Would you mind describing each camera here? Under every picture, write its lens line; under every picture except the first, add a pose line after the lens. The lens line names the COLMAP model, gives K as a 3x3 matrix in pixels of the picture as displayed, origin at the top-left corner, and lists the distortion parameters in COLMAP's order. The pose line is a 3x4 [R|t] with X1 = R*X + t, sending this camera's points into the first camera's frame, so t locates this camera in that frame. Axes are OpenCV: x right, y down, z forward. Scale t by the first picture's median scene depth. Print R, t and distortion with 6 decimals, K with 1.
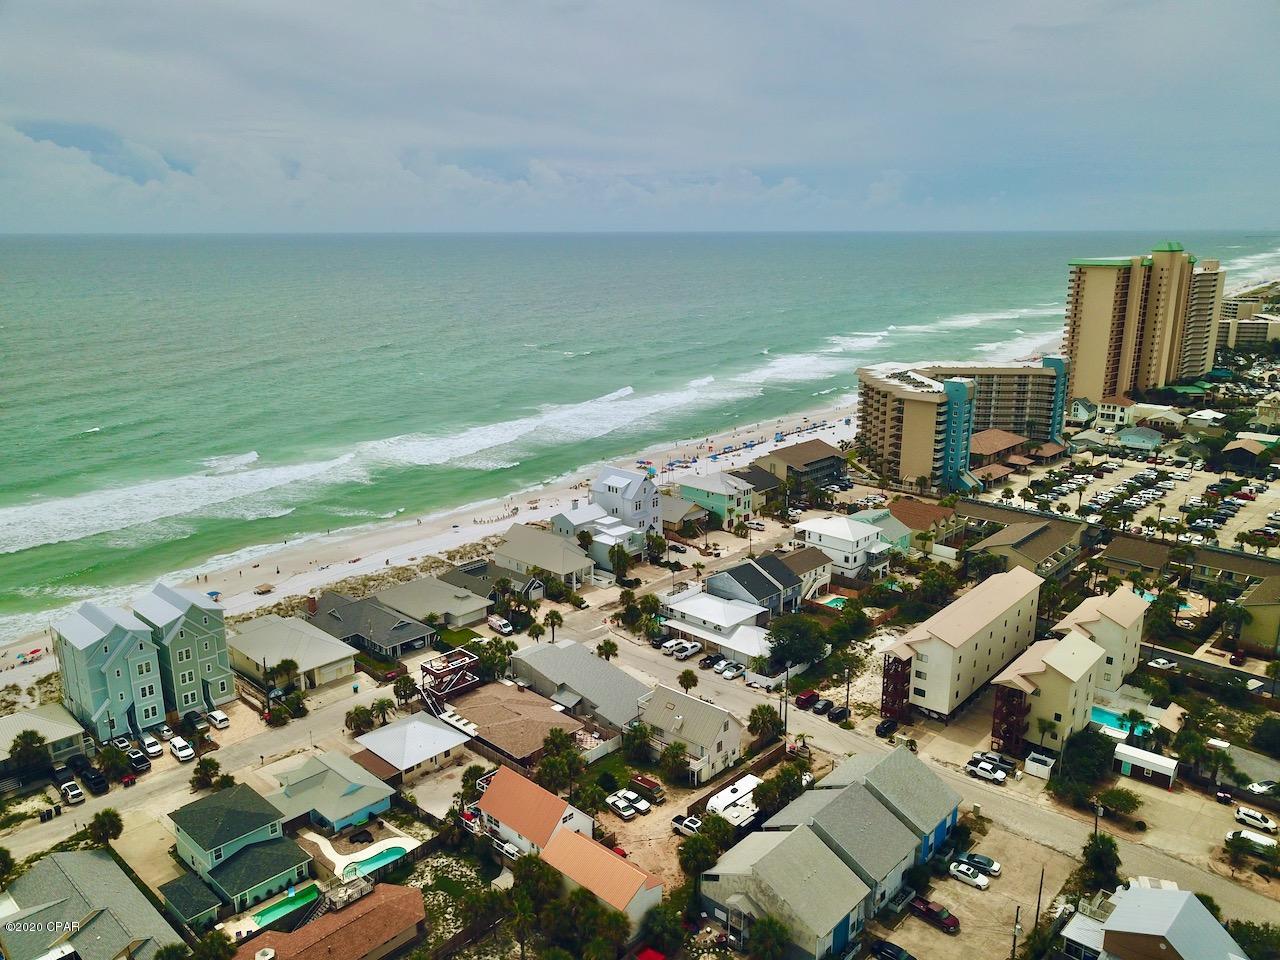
lens RADIAL K [[979.0, 0, 640.0], [0, 979.0, 480.0], [0, 0, 1]] dist [0.008380, -0.007149]
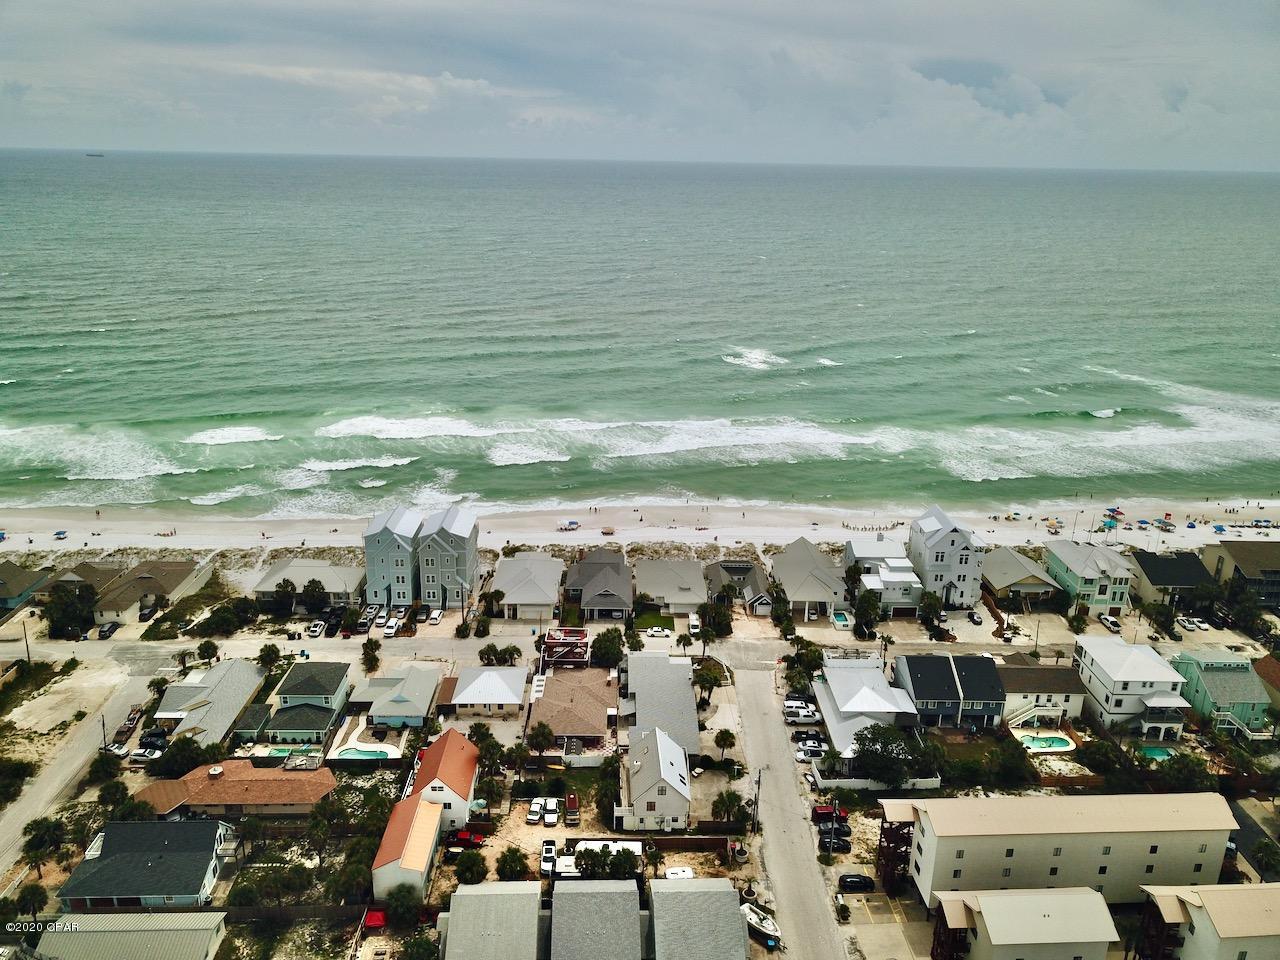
lens RADIAL K [[979.0, 0, 640.0], [0, 979.0, 480.0], [0, 0, 1]] dist [0.008380, -0.007149]
pose [[0.702672, 0.243281, -0.668631, 0.563955], [-0.201708, 0.969287, 0.140697, -0.165066], [0.682324, 0.036004, 0.730163, 0.201348]]
